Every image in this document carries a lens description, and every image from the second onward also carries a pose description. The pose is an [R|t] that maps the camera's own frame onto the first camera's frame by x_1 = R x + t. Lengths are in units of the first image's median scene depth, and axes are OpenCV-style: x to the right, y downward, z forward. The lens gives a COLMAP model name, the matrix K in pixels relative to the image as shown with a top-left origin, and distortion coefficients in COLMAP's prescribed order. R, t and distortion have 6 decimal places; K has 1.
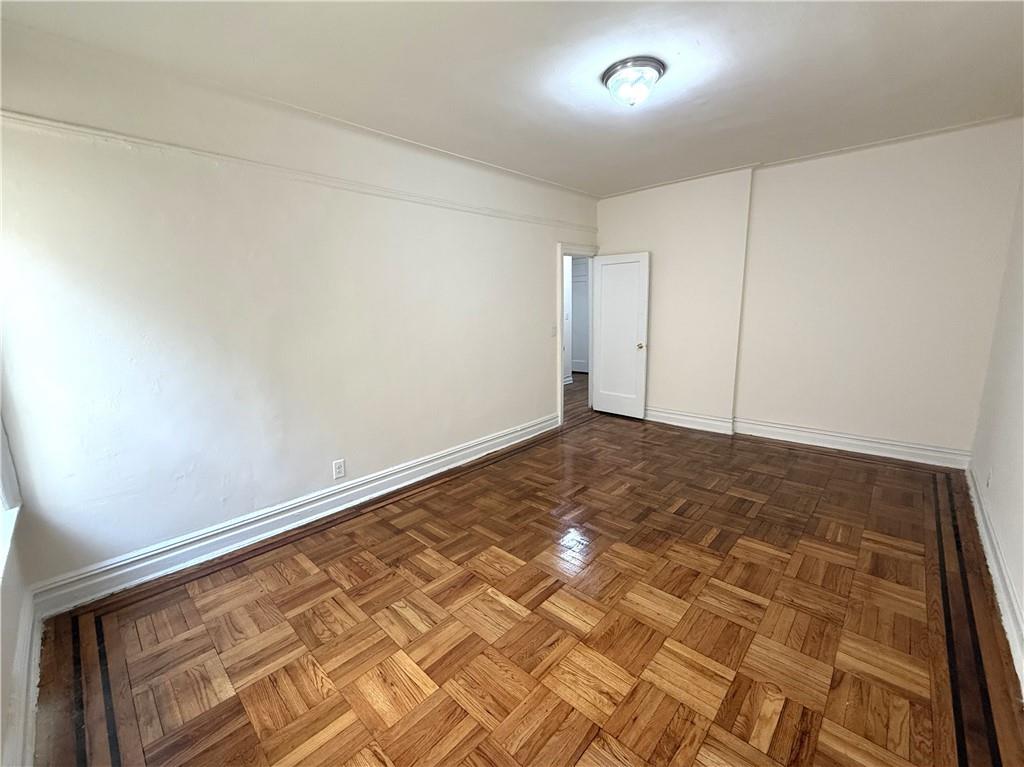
lens RADIAL K [[424.3, 0, 509.0], [0, 424.3, 378.0], [0, 0, 1]] dist [0.002886, 0.000147]
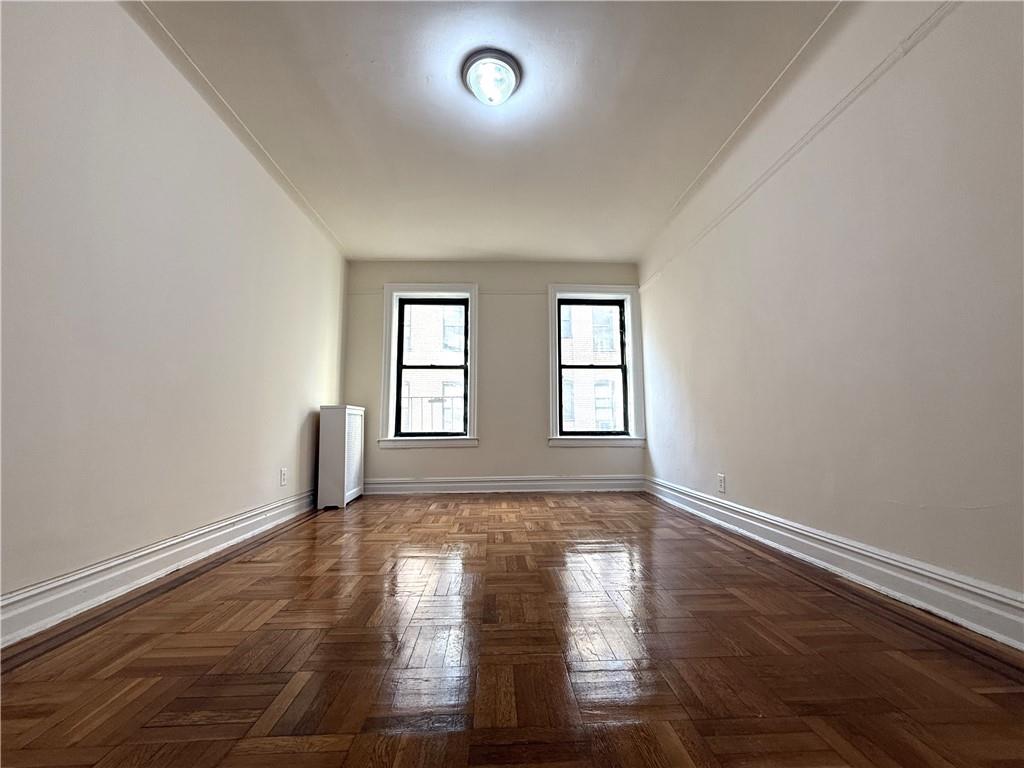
lens RADIAL K [[409.0, 0, 509.7], [0, 409.0, 382.6], [0, 0, 1]] dist [0.000697, 0.000438]
pose [[-0.700324, -0.046626, -0.712301, 0.793447], [-0.096096, 0.994939, 0.029352, -0.009606], [0.707327, 0.089005, -0.701260, 1.534291]]
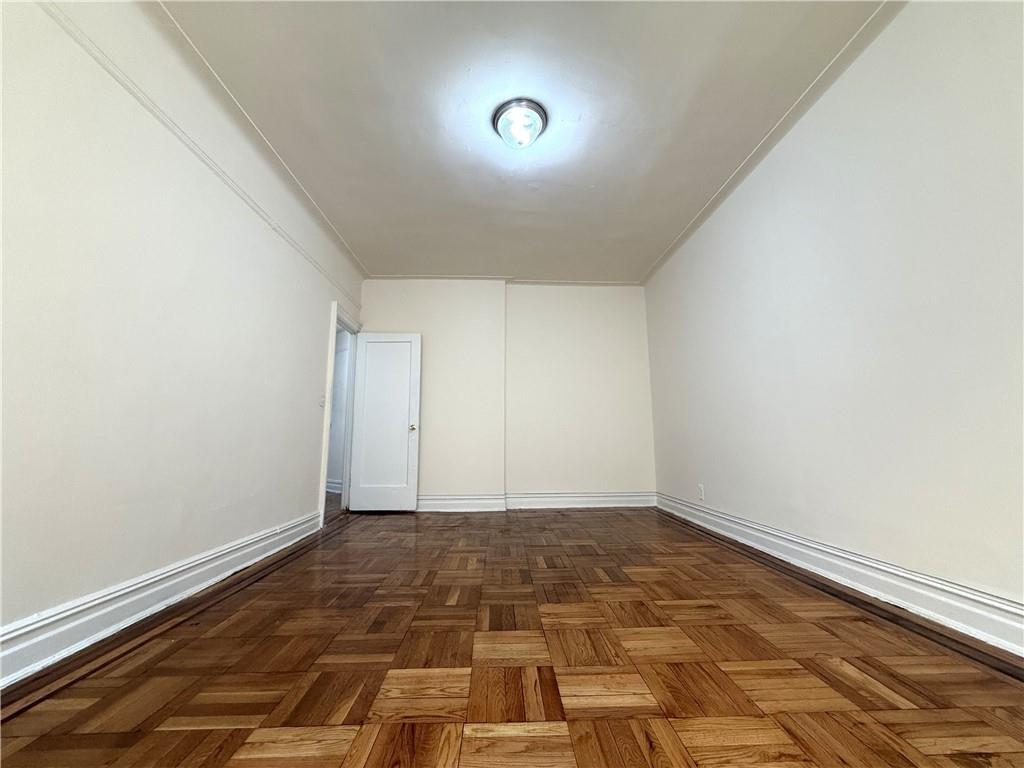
lens RADIAL K [[409.0, 0, 509.7], [0, 409.0, 382.6], [0, 0, 1]] dist [0.000697, 0.000438]
pose [[0.708177, 0.125602, 0.694773, -0.329820], [0.110980, 0.952013, -0.285227, 0.207353], [-0.697258, 0.279097, 0.660255, 0.437738]]
